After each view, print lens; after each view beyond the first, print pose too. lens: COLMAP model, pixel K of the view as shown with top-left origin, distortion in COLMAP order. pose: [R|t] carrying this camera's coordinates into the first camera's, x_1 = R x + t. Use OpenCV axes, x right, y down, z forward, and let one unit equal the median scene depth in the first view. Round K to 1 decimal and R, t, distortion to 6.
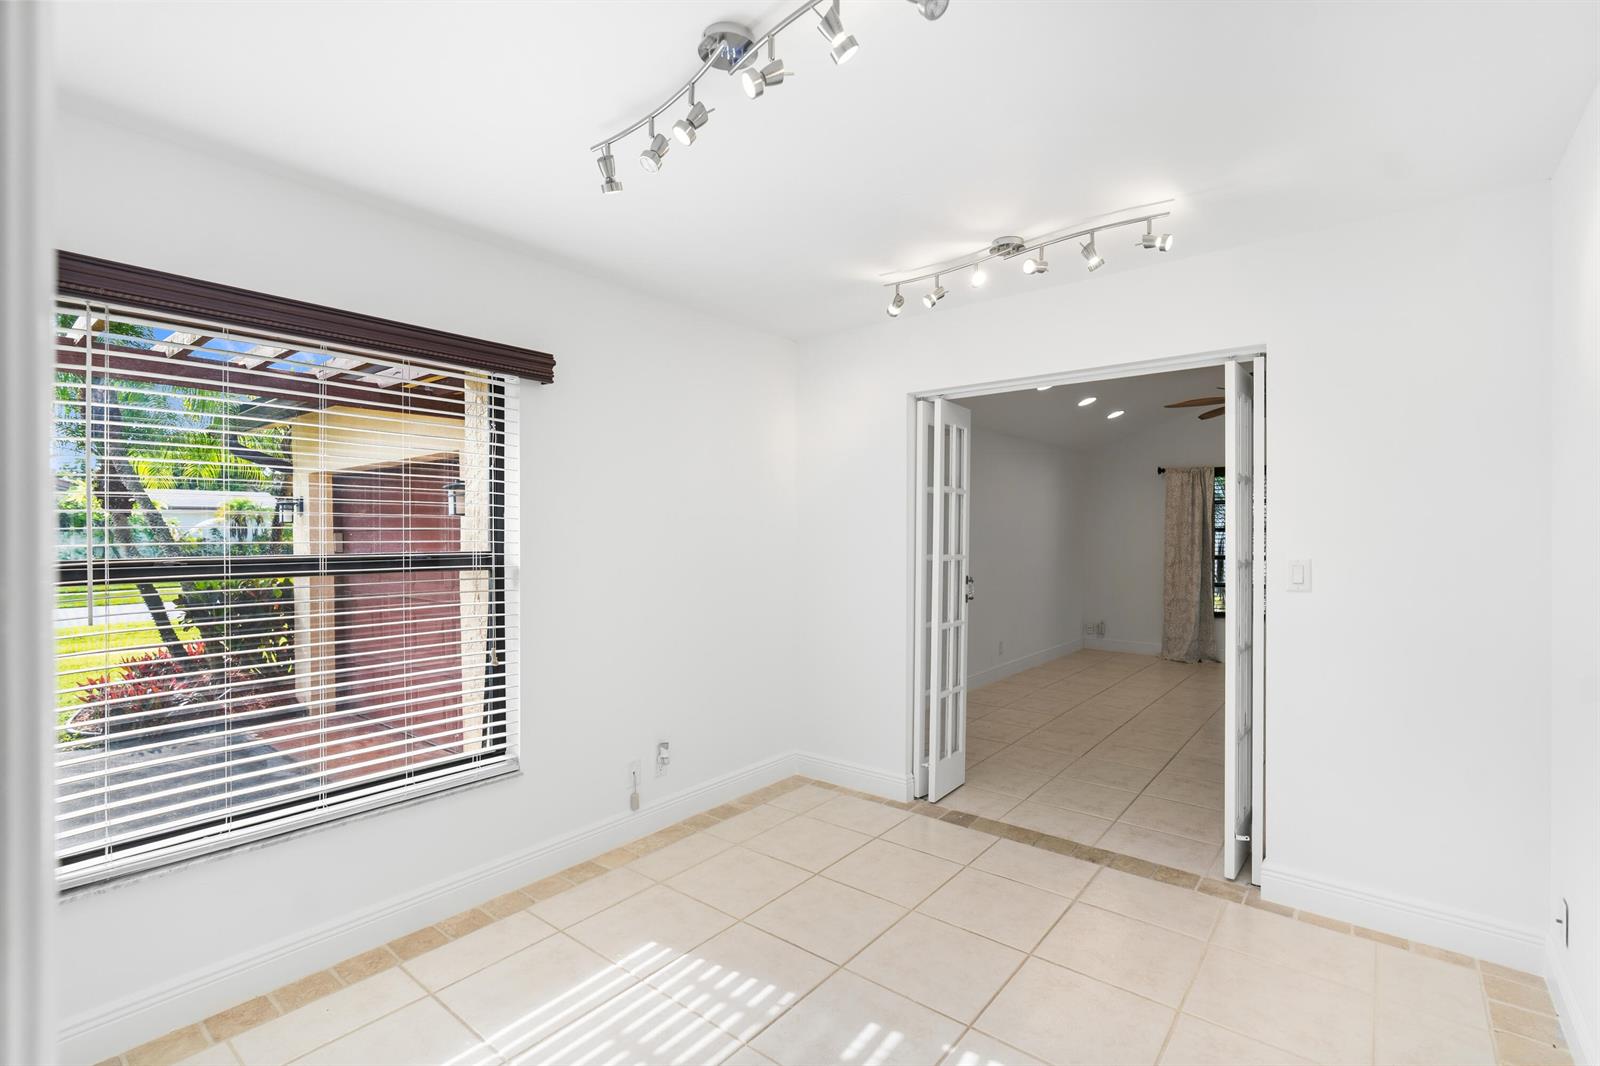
lens RADIAL K [[718.7, 0, 802.3], [0, 718.7, 529.9], [0, 0, 1]] dist [-0.014629, 0.000402]
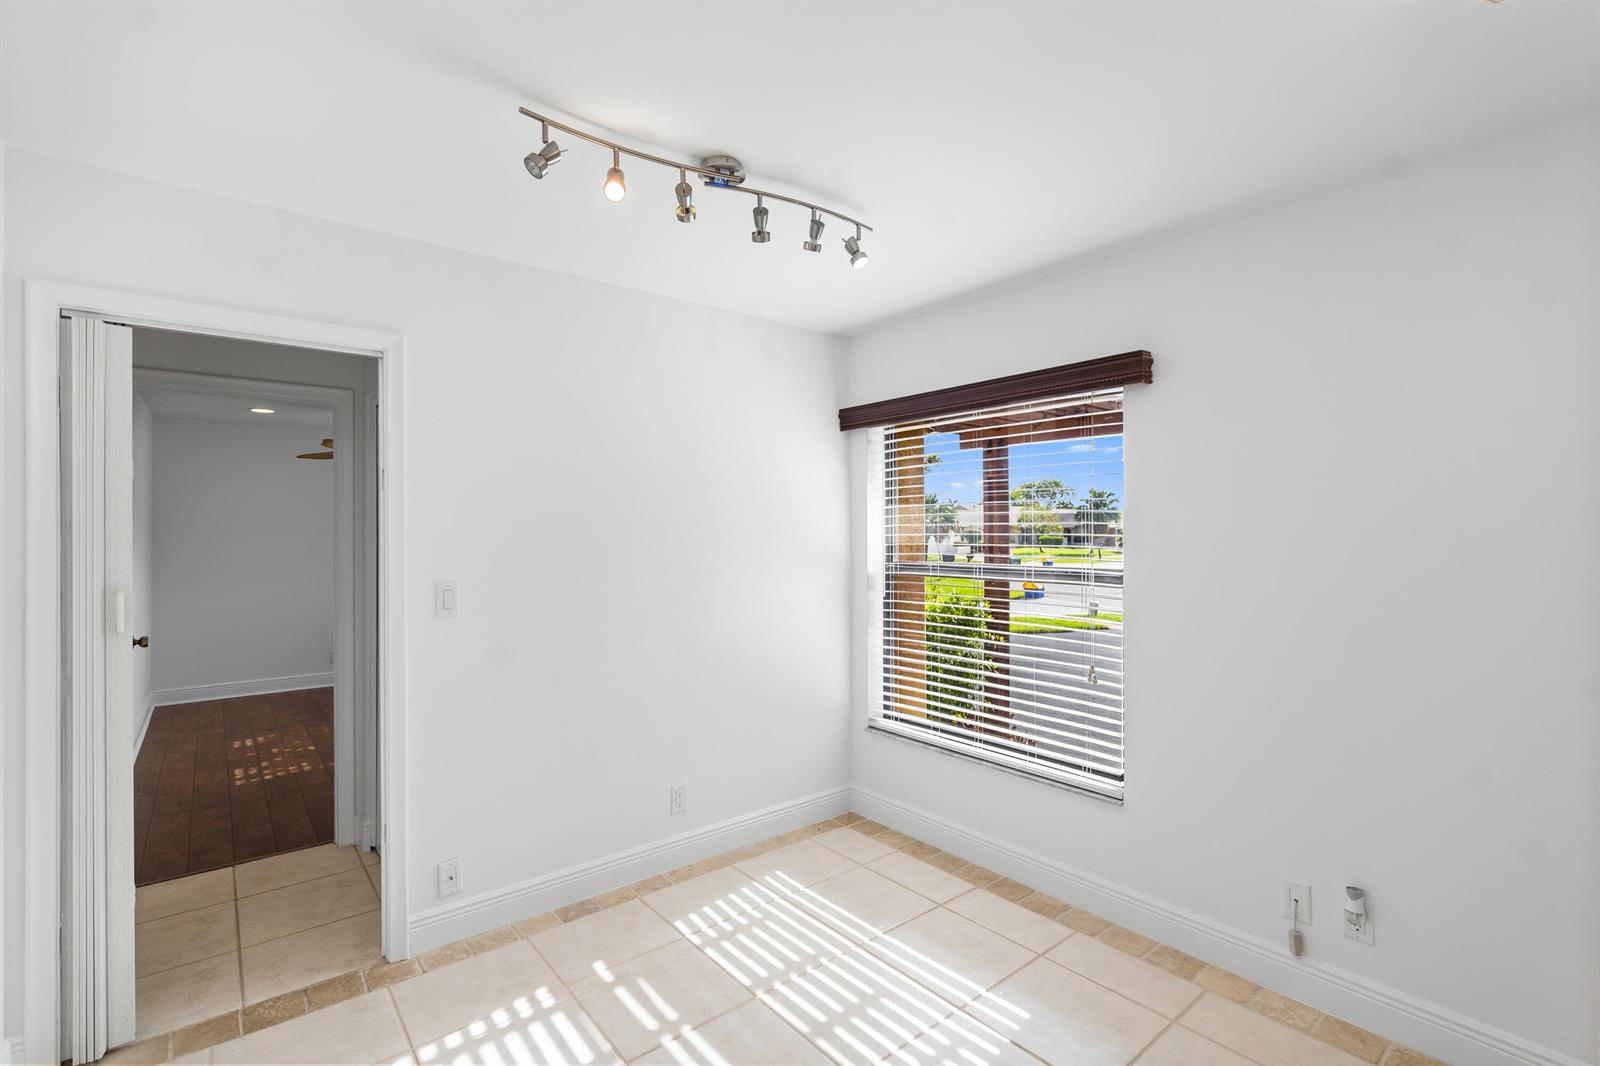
lens RADIAL K [[718.7, 0, 802.3], [0, 718.7, 529.9], [0, 0, 1]] dist [-0.014629, 0.000402]
pose [[-0.219013, -0.012811, -0.975638, 0.788235], [0.000346, 0.999913, -0.013208, -0.011533], [0.975722, -0.003230, -0.218989, 1.012200]]
